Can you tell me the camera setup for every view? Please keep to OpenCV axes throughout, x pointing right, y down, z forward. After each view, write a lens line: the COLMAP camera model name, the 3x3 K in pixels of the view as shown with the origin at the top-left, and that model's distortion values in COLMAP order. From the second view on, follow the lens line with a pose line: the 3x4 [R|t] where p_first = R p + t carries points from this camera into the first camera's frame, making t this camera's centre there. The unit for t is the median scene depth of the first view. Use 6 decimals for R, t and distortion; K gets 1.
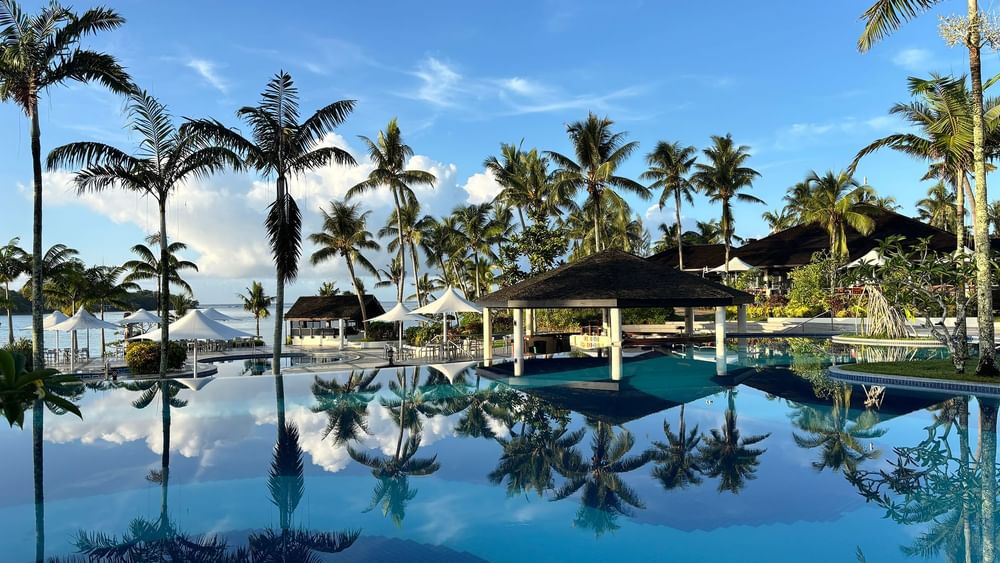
lens RADIAL K [[756.4, 0, 510.9], [0, 756.4, 282.7], [0, 0, 1]] dist [-0.002685, 0.002607]
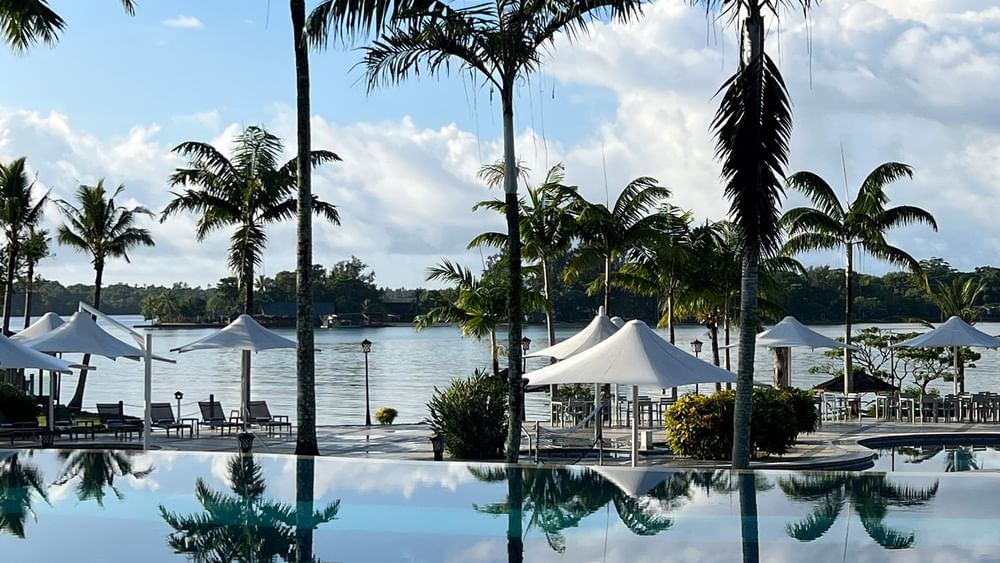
lens RADIAL K [[1932.6, 0, 500.0], [0, 1932.6, 281.5], [0, 0, 1]] dist [0.198721, -0.157071]
pose [[0.737556, 0.005261, -0.675265, 0.148288], [0.004911, 0.999901, 0.013154, -0.001755], [0.675268, -0.013018, 0.737458, 0.036700]]
